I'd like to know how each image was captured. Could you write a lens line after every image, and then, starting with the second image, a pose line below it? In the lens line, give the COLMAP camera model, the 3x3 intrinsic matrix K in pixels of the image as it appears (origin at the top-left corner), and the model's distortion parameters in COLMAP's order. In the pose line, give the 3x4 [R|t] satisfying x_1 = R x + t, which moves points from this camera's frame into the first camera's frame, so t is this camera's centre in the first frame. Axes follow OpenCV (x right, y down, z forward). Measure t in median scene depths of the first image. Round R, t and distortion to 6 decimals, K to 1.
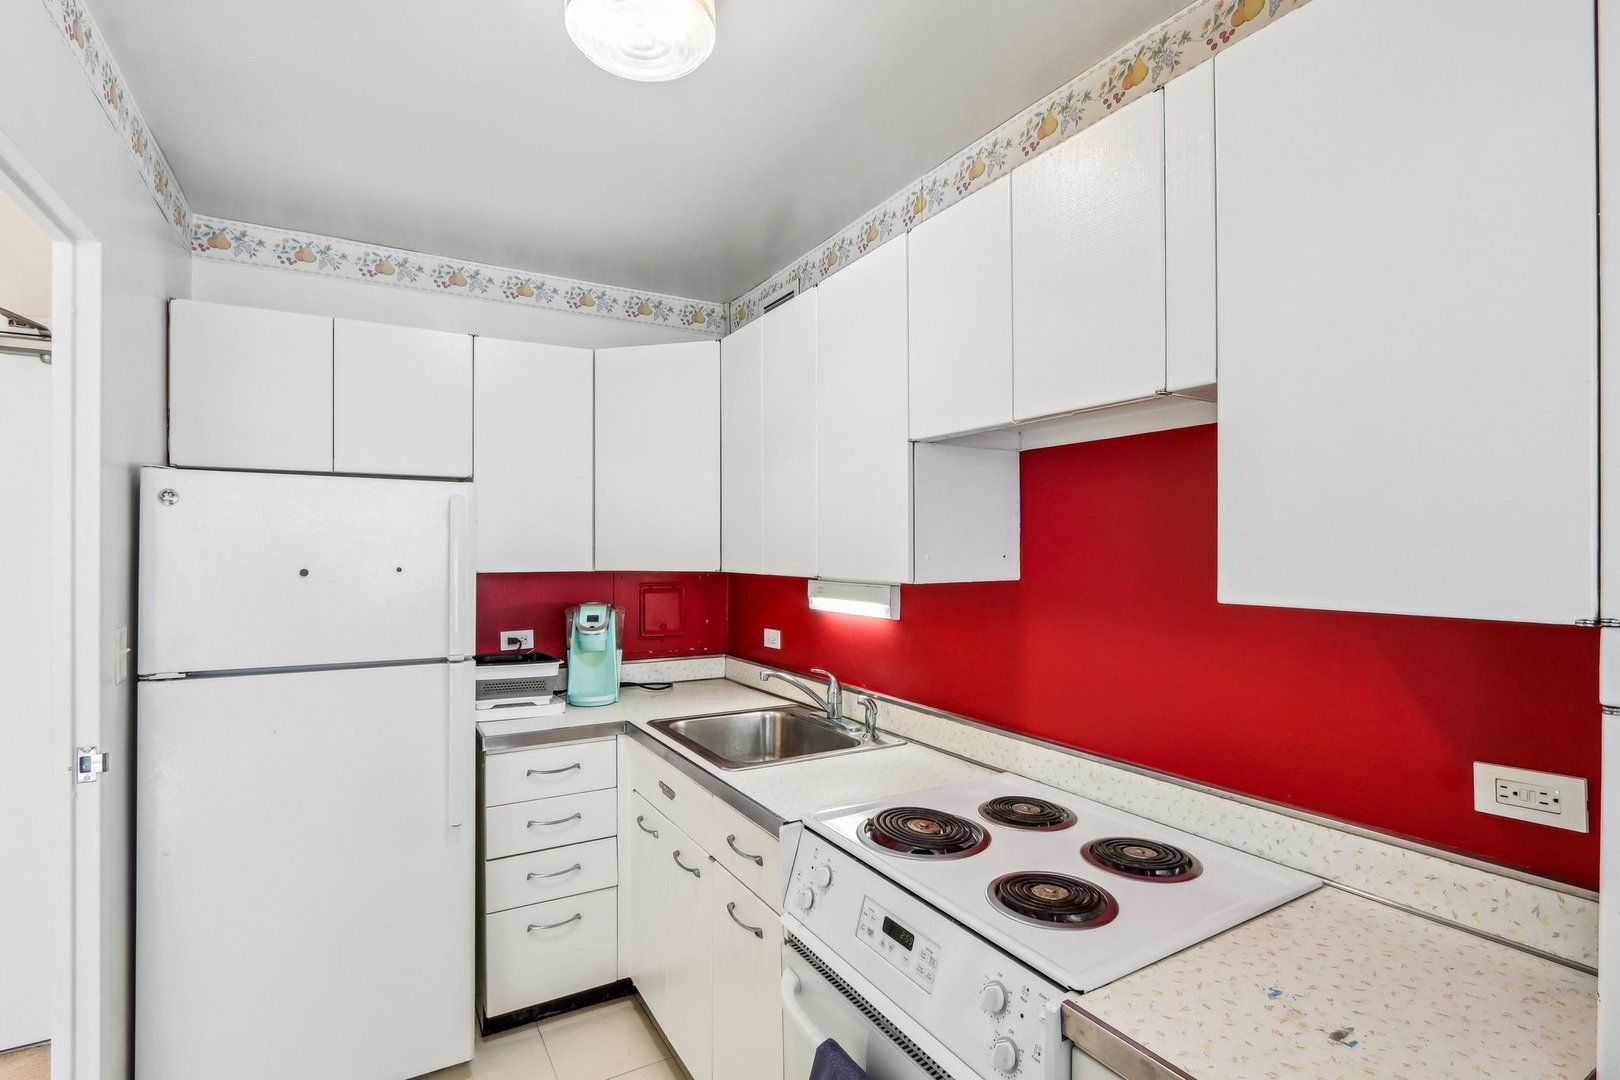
lens RADIAL K [[768.0, 0, 803.4], [0, 768.0, 546.0], [0, 0, 1]] dist [-0.021486, 0.000199]
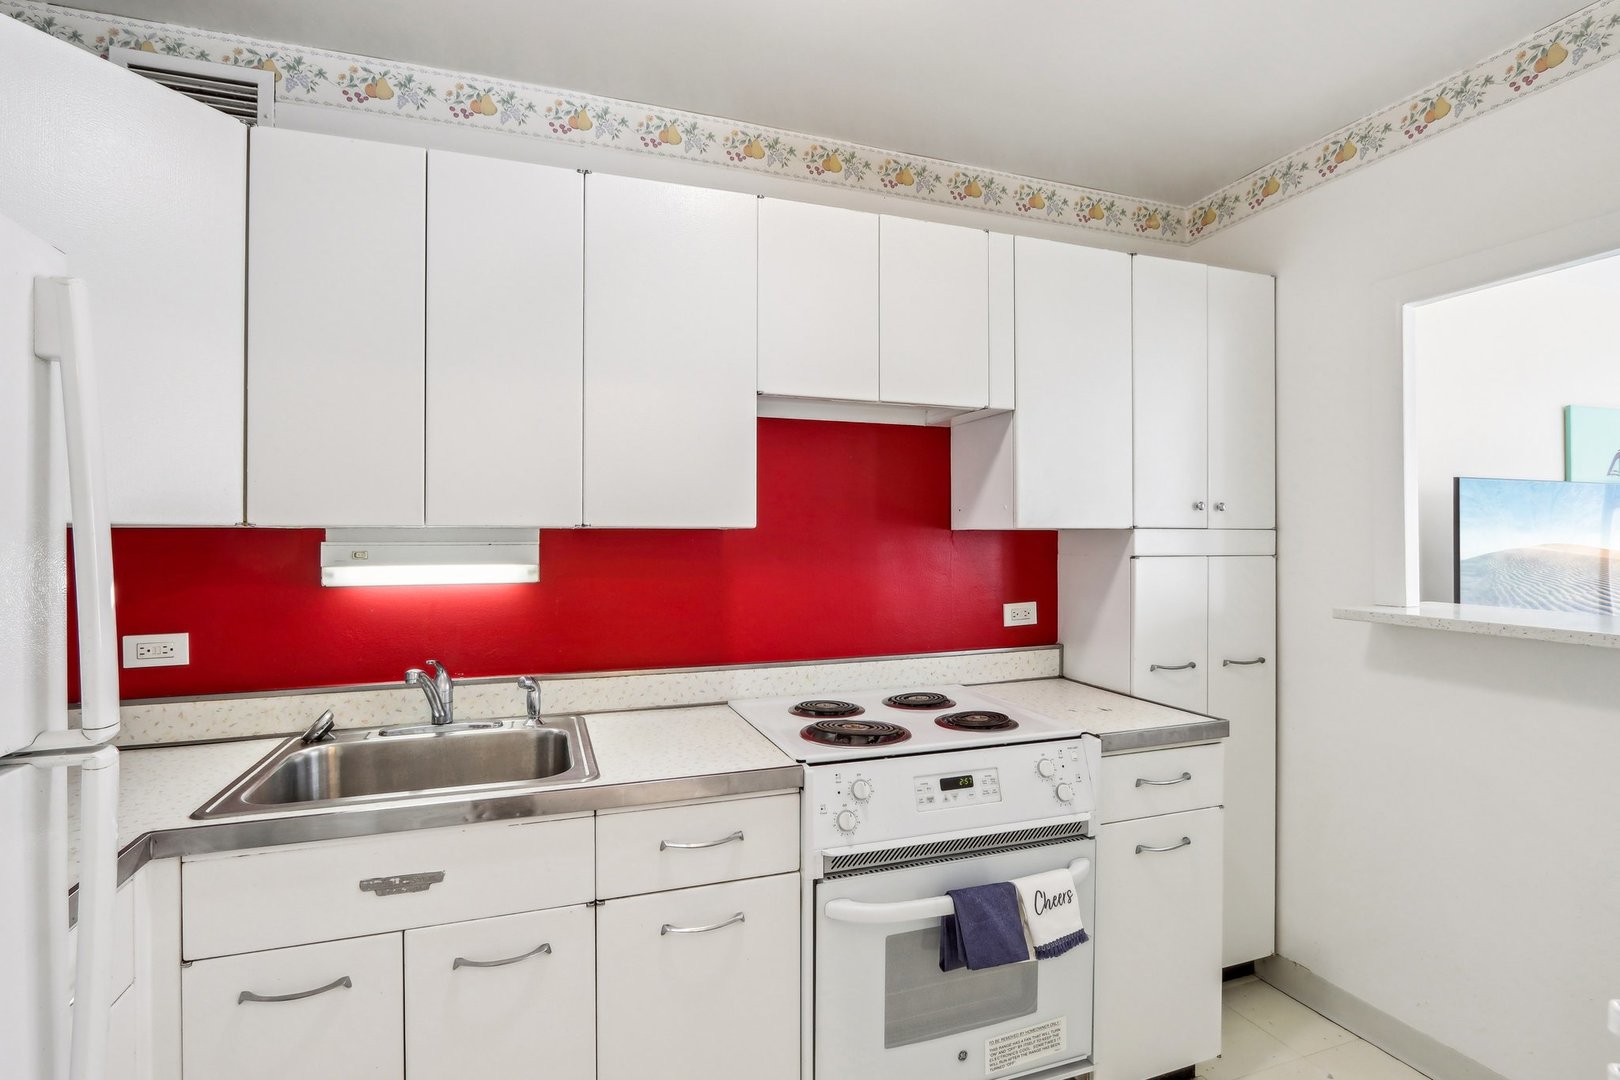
lens RADIAL K [[768.0, 0, 802.7], [0, 768.0, 538.3], [0, 0, 1]] dist [-0.021486, 0.000199]
pose [[0.186546, 0.008419, 0.982410, -0.711161], [0.000466, 0.999962, -0.008658, 0.059442], [-0.982446, 0.002073, 0.186535, 0.595216]]
